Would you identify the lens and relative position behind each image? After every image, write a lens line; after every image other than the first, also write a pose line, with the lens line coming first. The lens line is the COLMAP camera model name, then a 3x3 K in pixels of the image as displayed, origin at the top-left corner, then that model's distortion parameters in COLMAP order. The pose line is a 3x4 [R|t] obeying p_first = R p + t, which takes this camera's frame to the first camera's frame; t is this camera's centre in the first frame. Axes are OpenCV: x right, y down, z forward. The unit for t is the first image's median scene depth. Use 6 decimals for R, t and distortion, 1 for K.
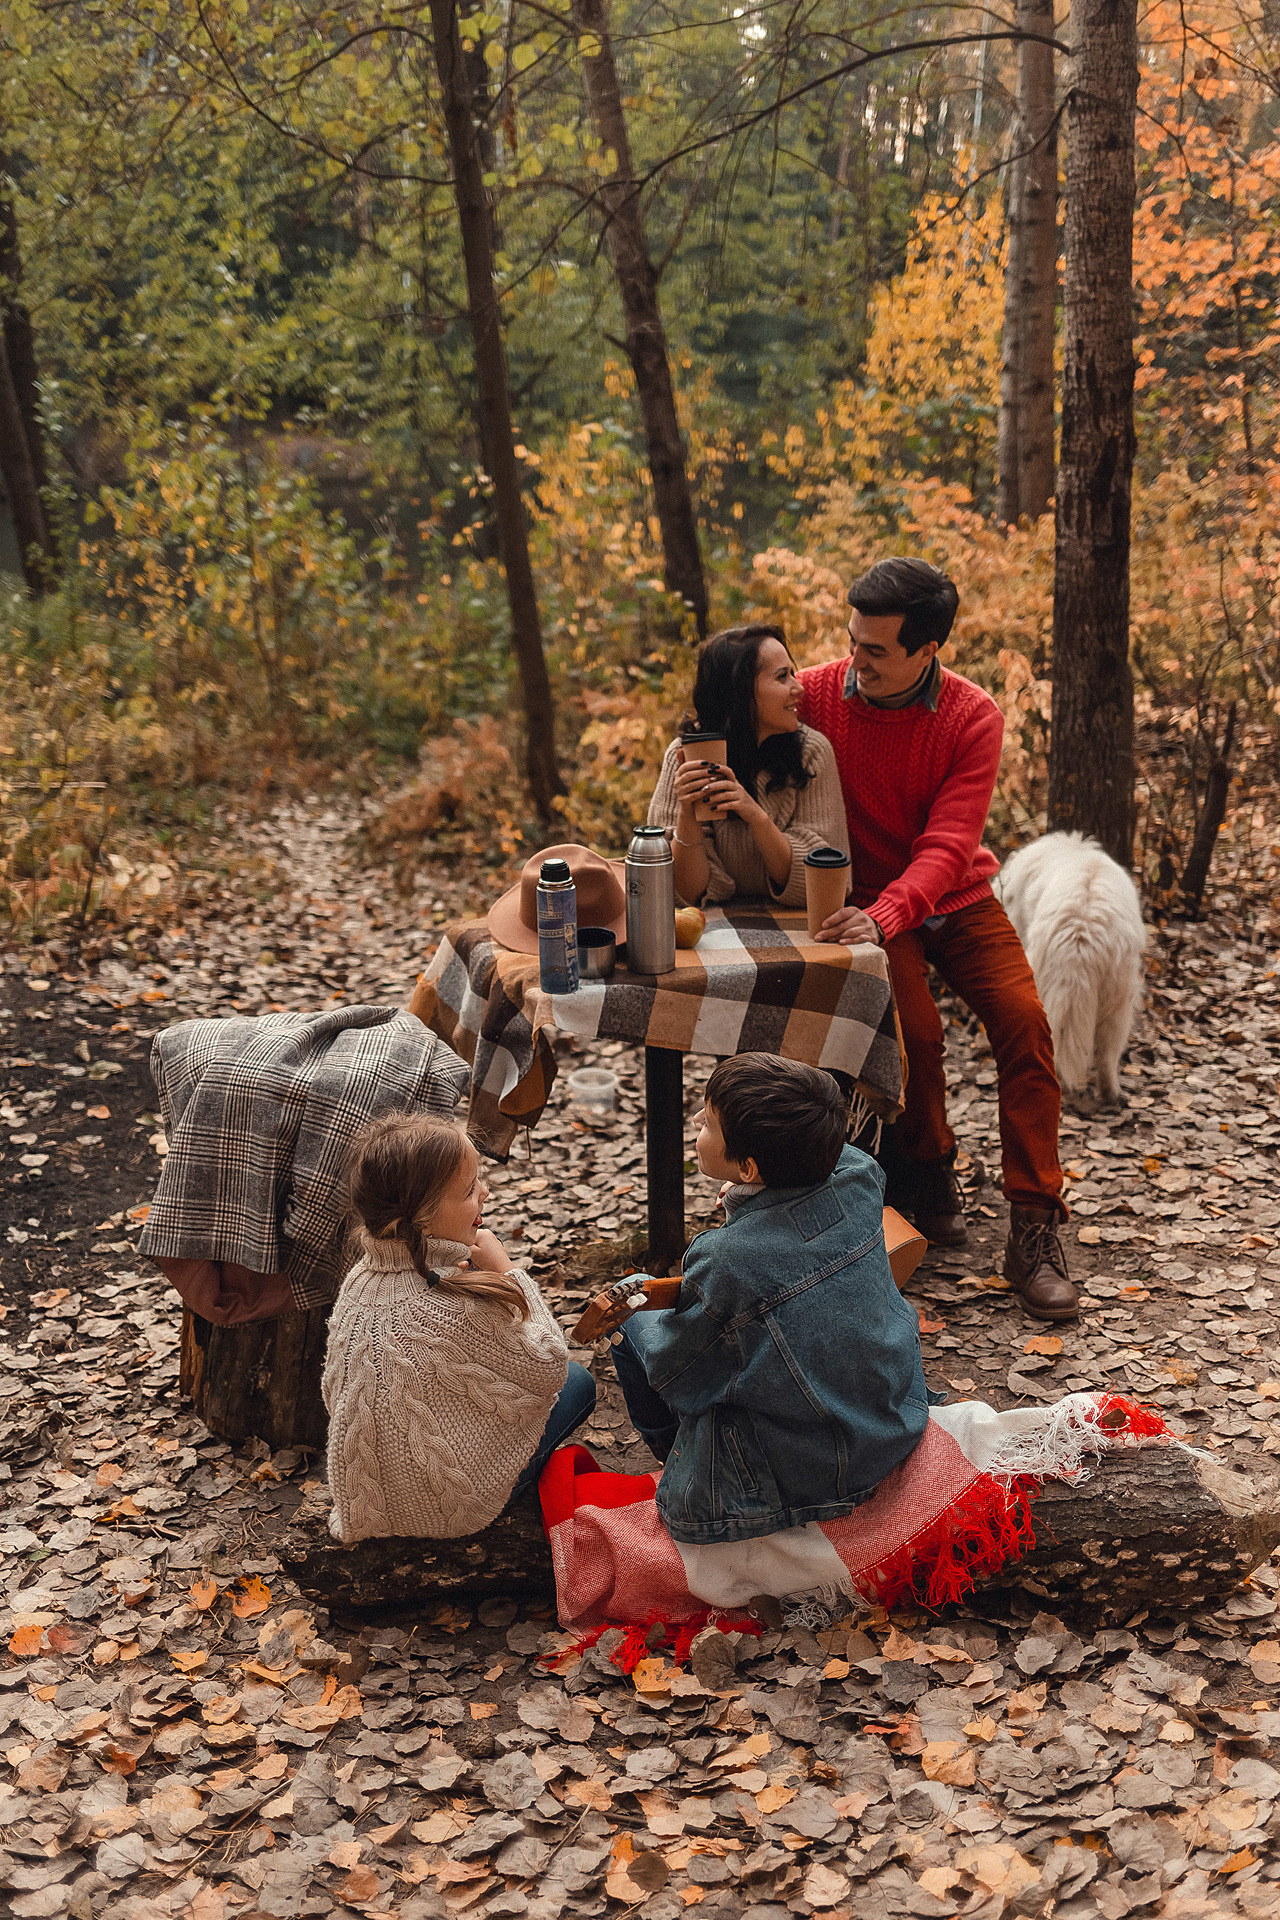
lens RADIAL K [[1945.9, 0, 639.7], [0, 1945.9, 961.1], [0, 0, 1]] dist [0.006957, 0.000000]
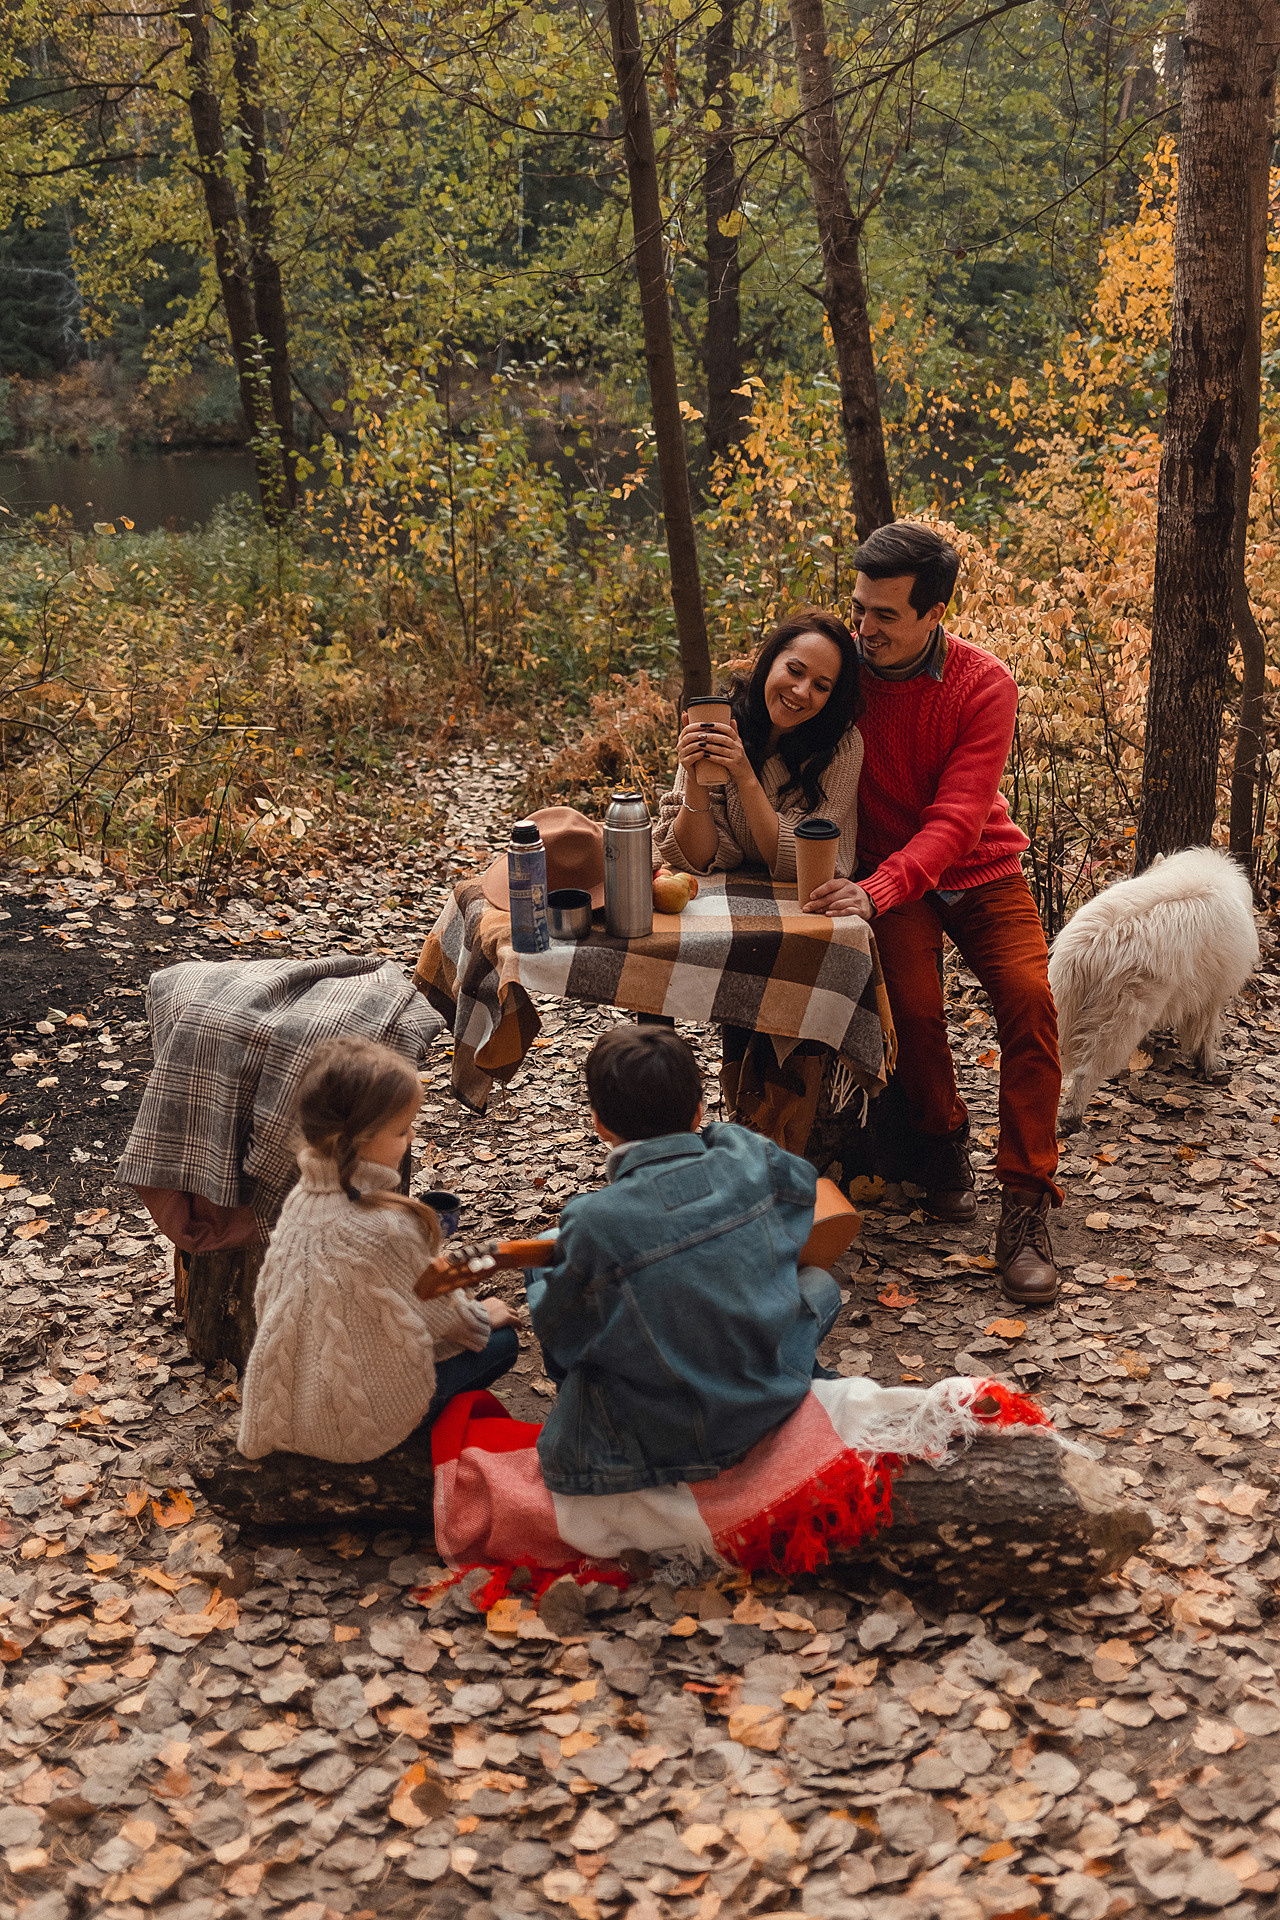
lens RADIAL K [[1945.9, 0, 641.6], [0, 1945.9, 958.3], [0, 0, 1]] dist [0.006957, 0.000000]
pose [[0.988449, 0.045008, -0.144714, 0.163117], [-0.041350, 0.998747, 0.028187, -0.011698], [0.145802, -0.021877, 0.989072, -0.005865]]
